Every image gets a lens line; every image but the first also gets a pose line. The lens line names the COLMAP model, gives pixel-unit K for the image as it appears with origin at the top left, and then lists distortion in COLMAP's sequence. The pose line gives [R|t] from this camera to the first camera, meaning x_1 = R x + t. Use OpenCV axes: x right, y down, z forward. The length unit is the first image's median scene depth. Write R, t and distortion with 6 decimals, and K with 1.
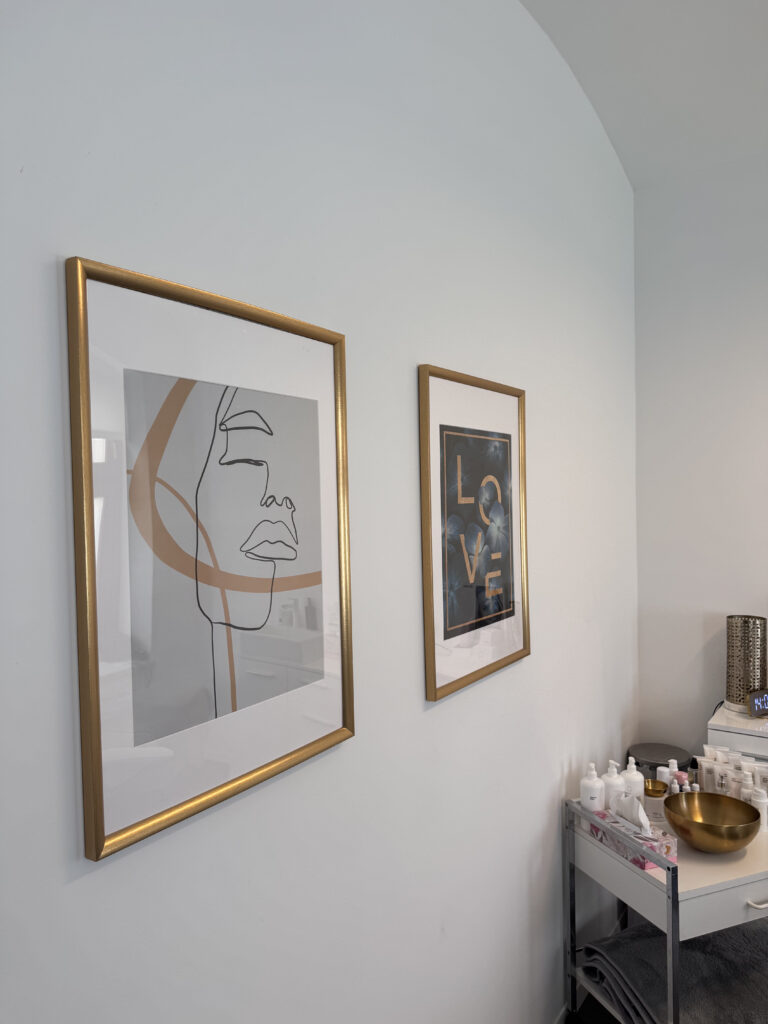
lens RADIAL K [[723.3, 0, 384.0], [0, 723.3, 512.0], [0, 0, 1]] dist [0.103783, -0.131127]
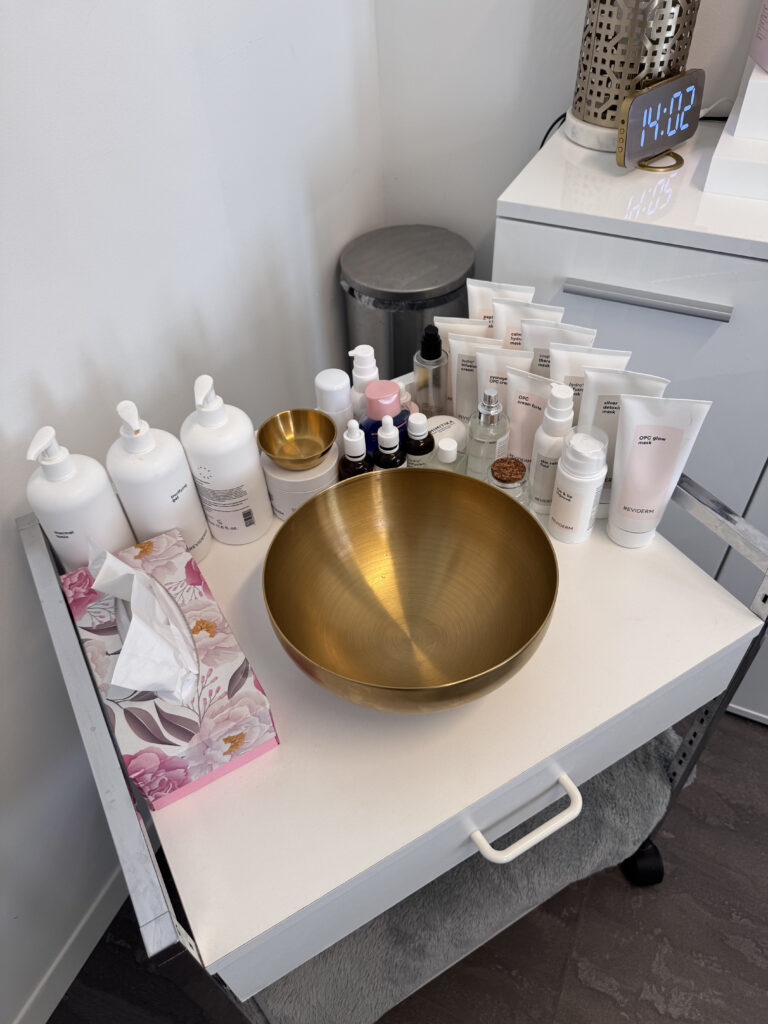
lens RADIAL K [[723.3, 0, 384.0], [0, 723.3, 512.0], [0, 0, 1]] dist [0.103783, -0.131127]
pose [[0.987247, -0.126616, 0.096498, 0.350054], [0.022876, 0.712699, 0.701097, 0.154613], [-0.157545, -0.689948, 0.706507, 0.694790]]
